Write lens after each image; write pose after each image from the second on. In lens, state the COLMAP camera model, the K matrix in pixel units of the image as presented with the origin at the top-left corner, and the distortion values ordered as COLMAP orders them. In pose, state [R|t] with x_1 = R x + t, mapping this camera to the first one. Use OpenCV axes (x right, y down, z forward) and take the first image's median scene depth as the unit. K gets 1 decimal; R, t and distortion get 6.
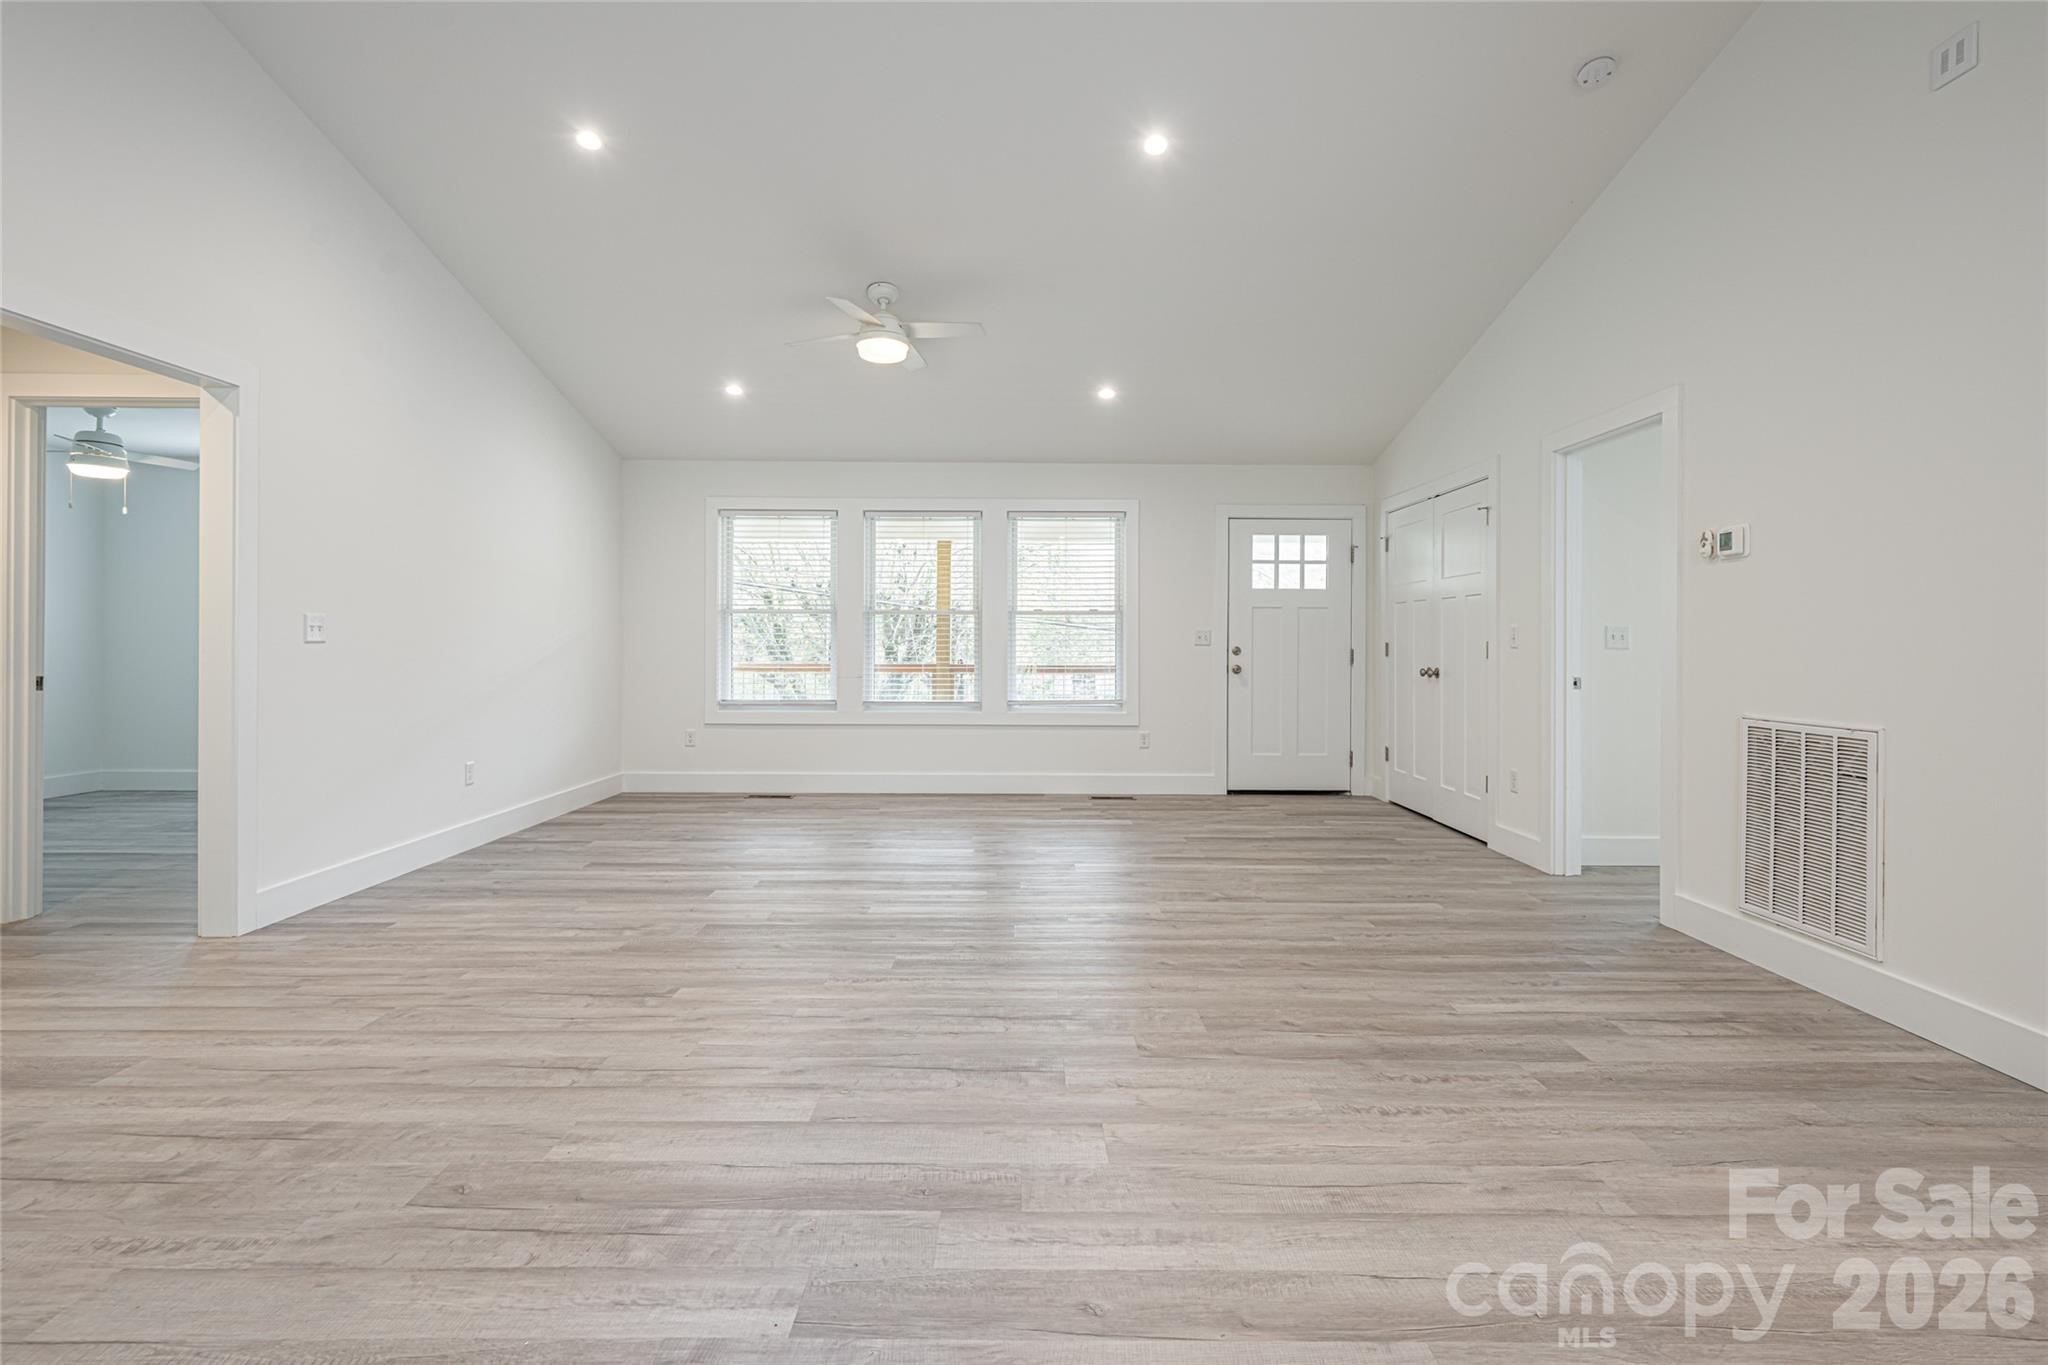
lens RADIAL K [[1021.0, 0, 1027.6], [0, 1021.0, 647.0], [0, 0, 1]] dist [0.000598, -0.001099]
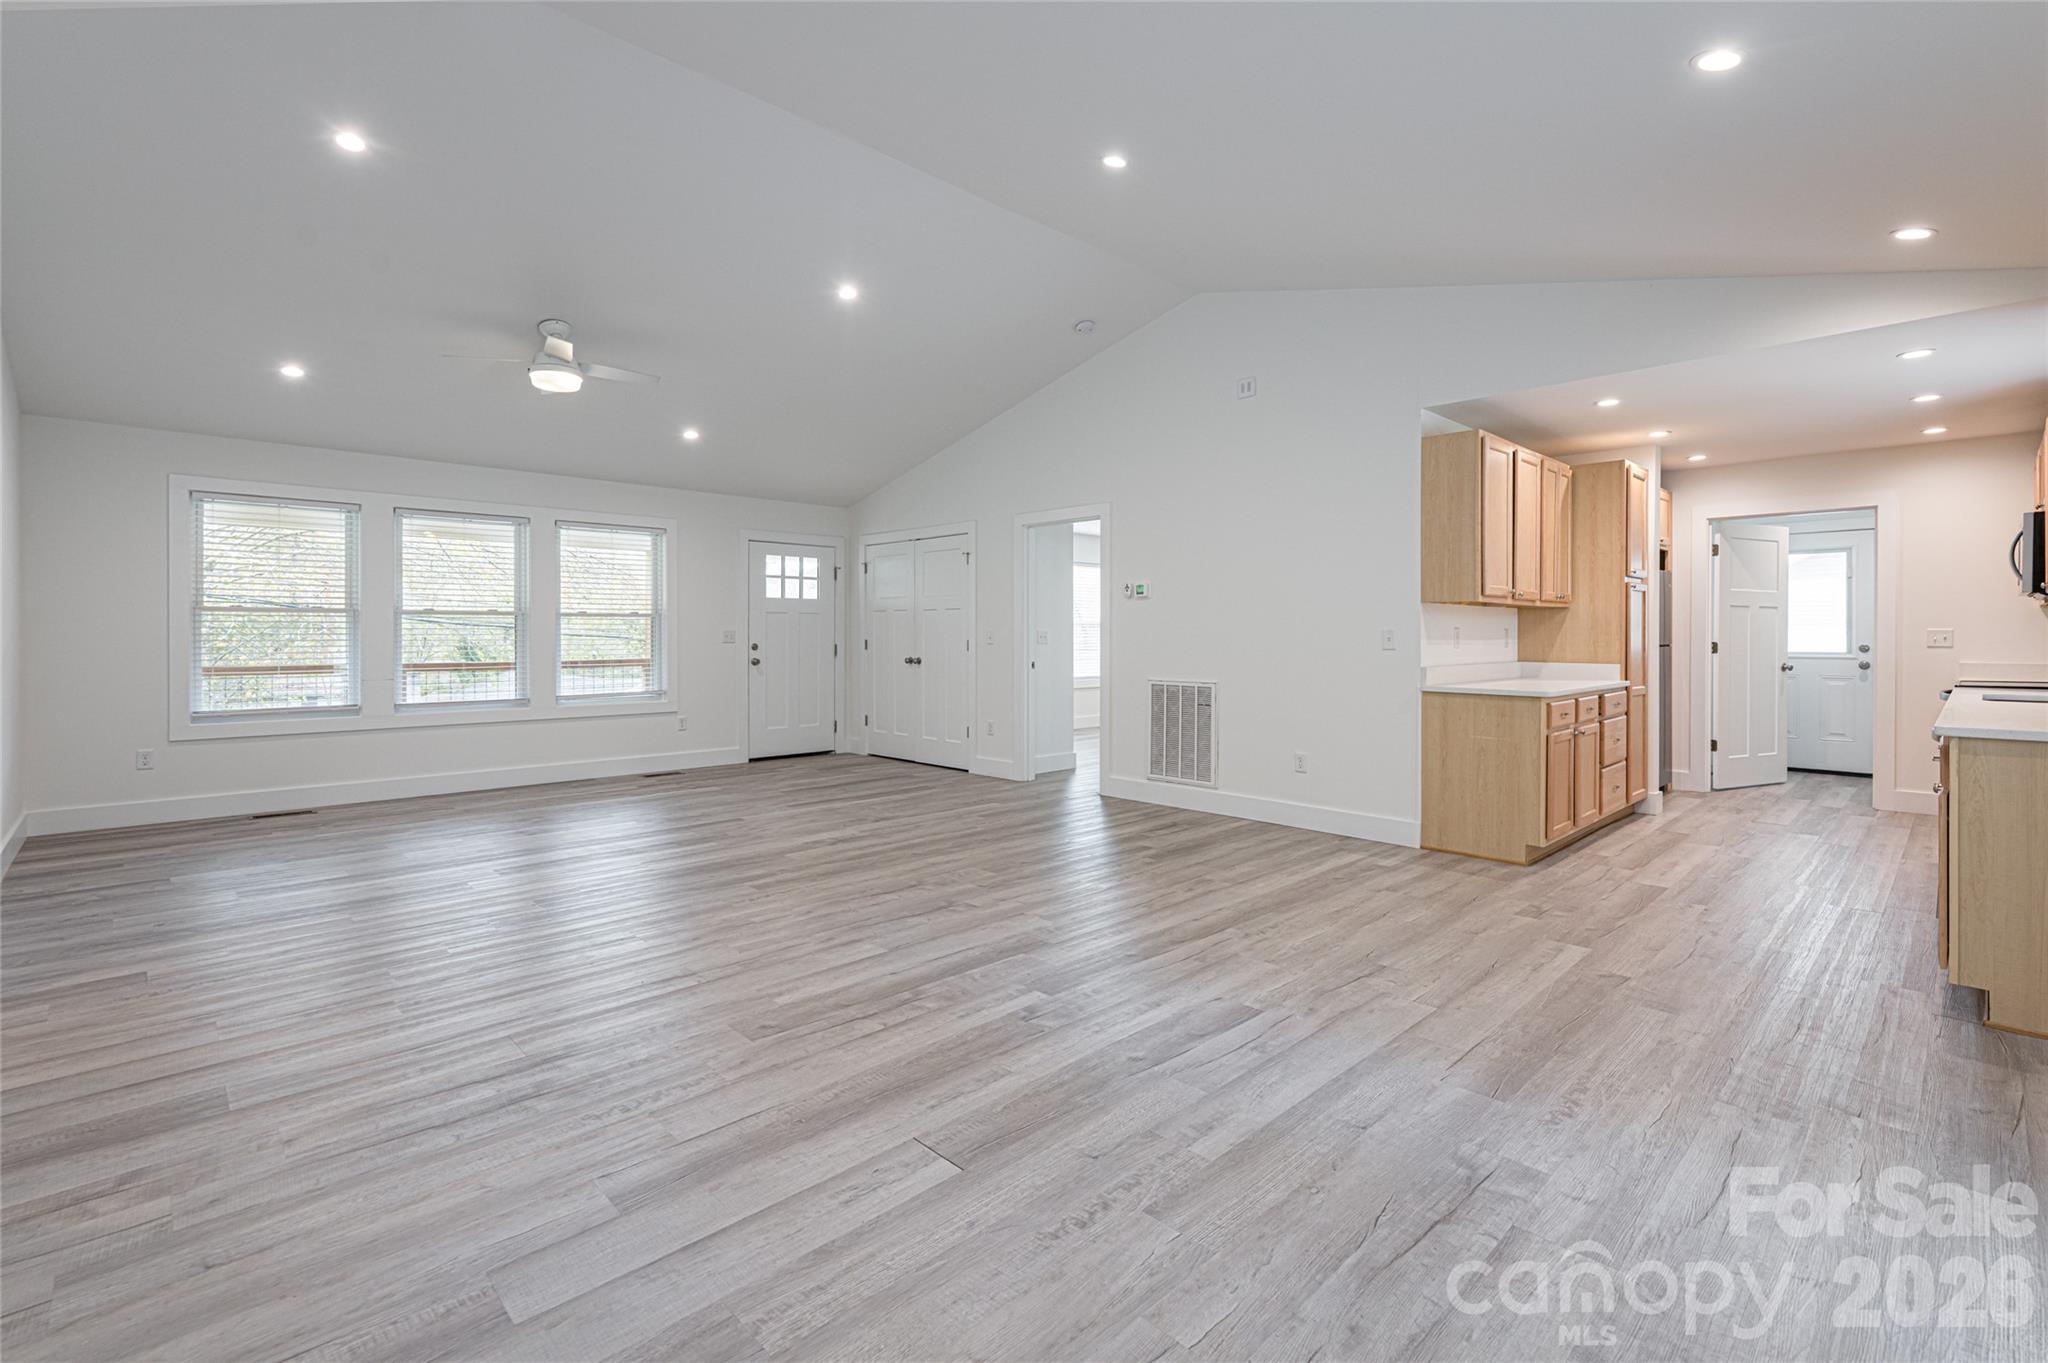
lens RADIAL K [[938.7, 0, 1056.4], [0, 938.7, 632.7], [0, 0, 1]] dist [-0.002217, -0.000188]
pose [[0.707725, -0.003275, 0.706480, -0.379556], [0.005451, 0.999985, -0.000825, -0.011664], [-0.706467, 0.004435, 0.707732, -0.082287]]
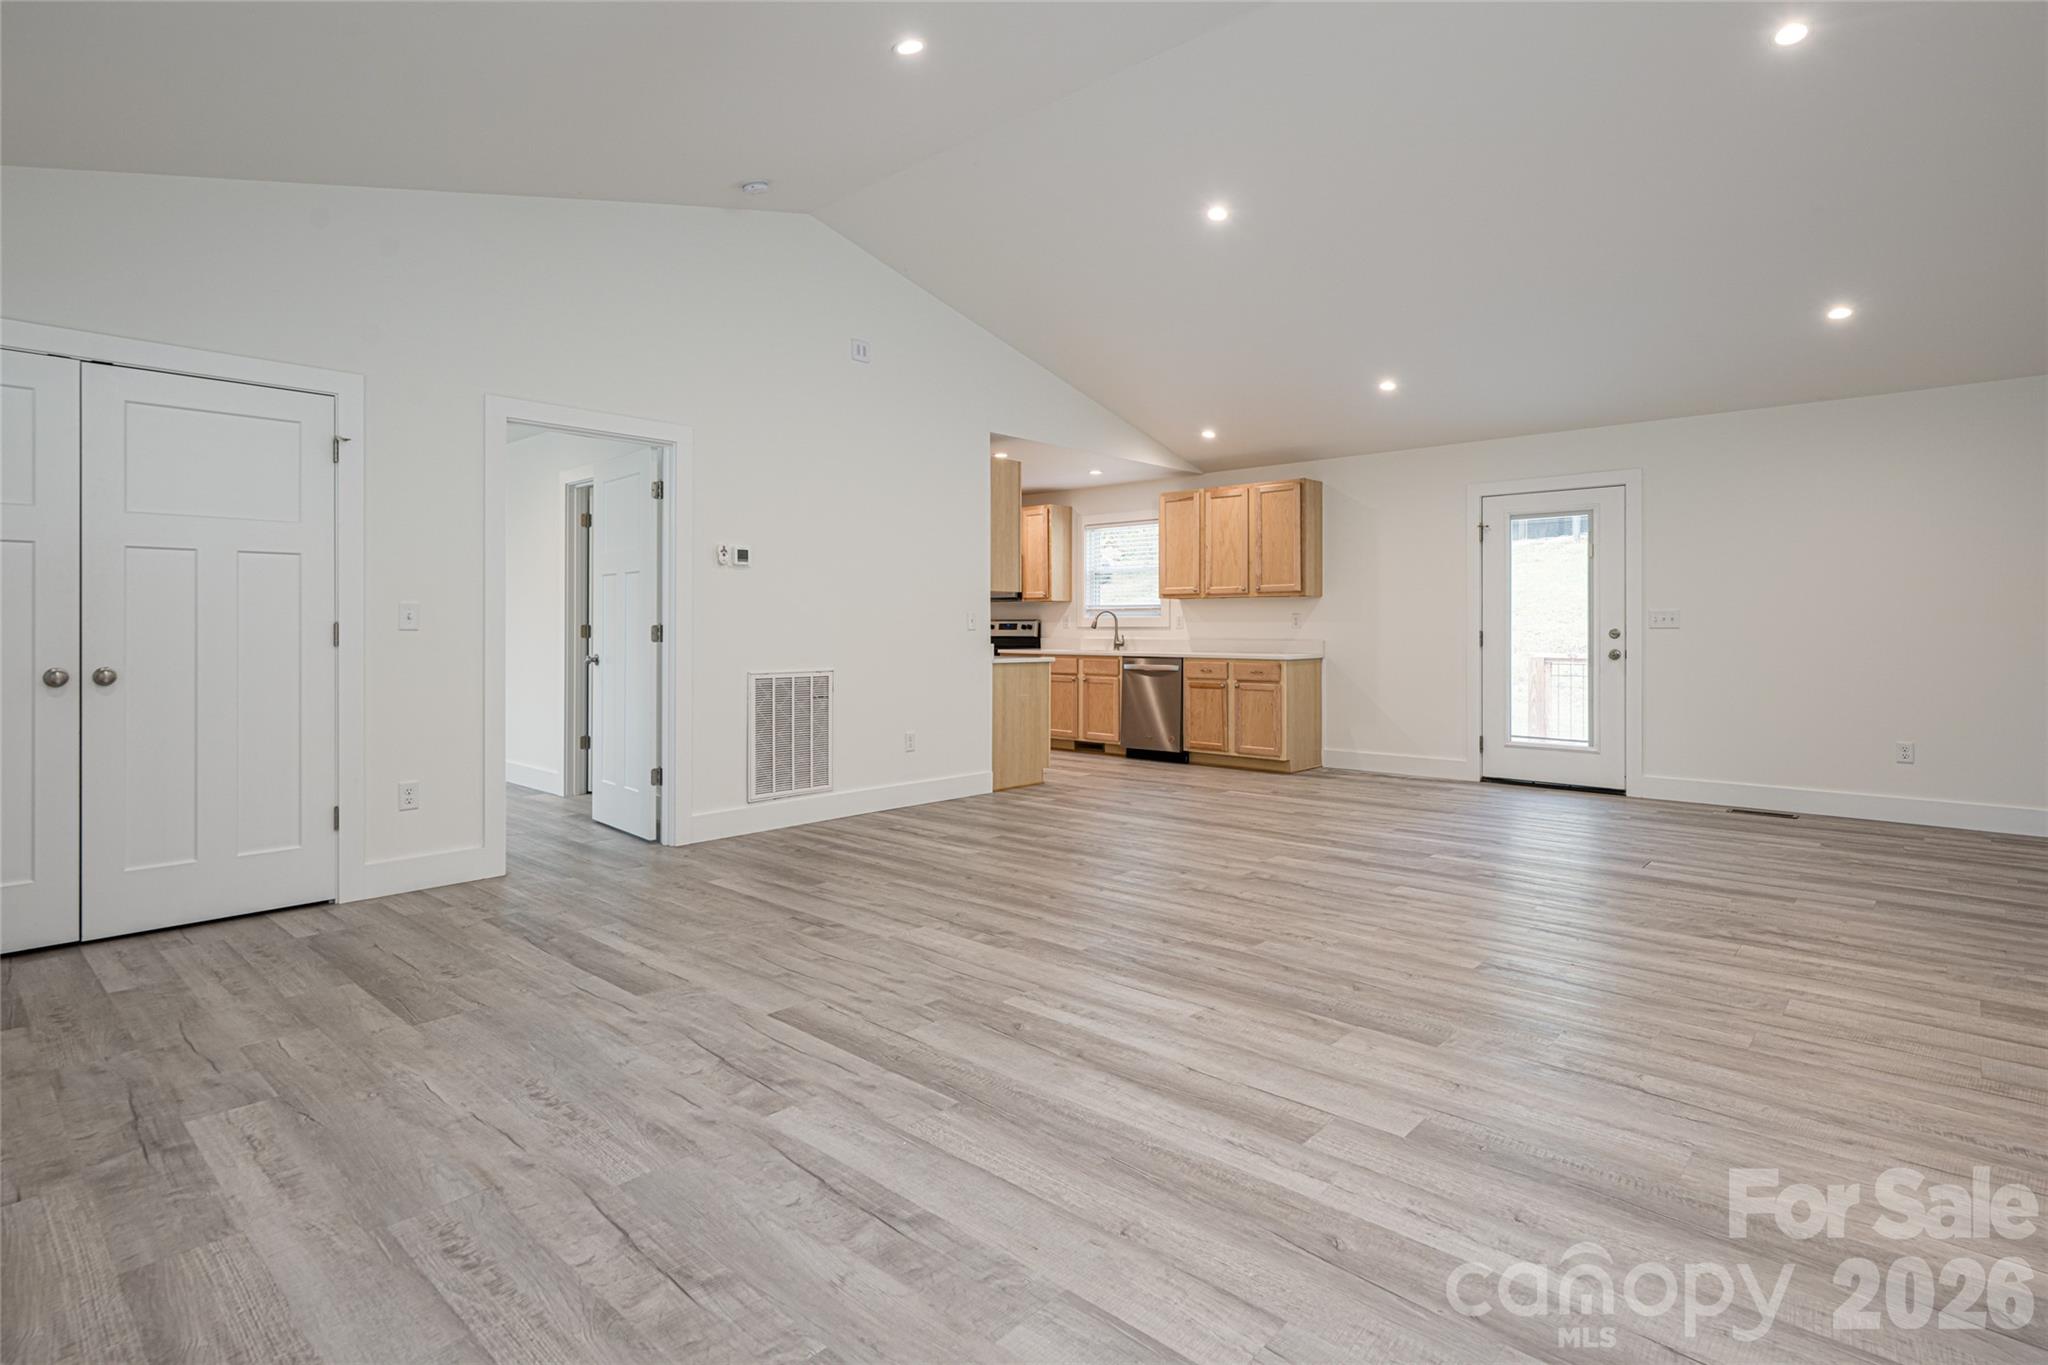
lens RADIAL K [[1021.0, 0, 1038.8], [0, 1021.0, 633.5], [0, 0, 1]] dist [0.000598, -0.001099]
pose [[-0.748678, -0.009109, 0.662871, -0.337379], [-0.001804, 0.999930, 0.011704, -0.005119], [-0.662931, 0.007567, -0.748642, 1.005333]]
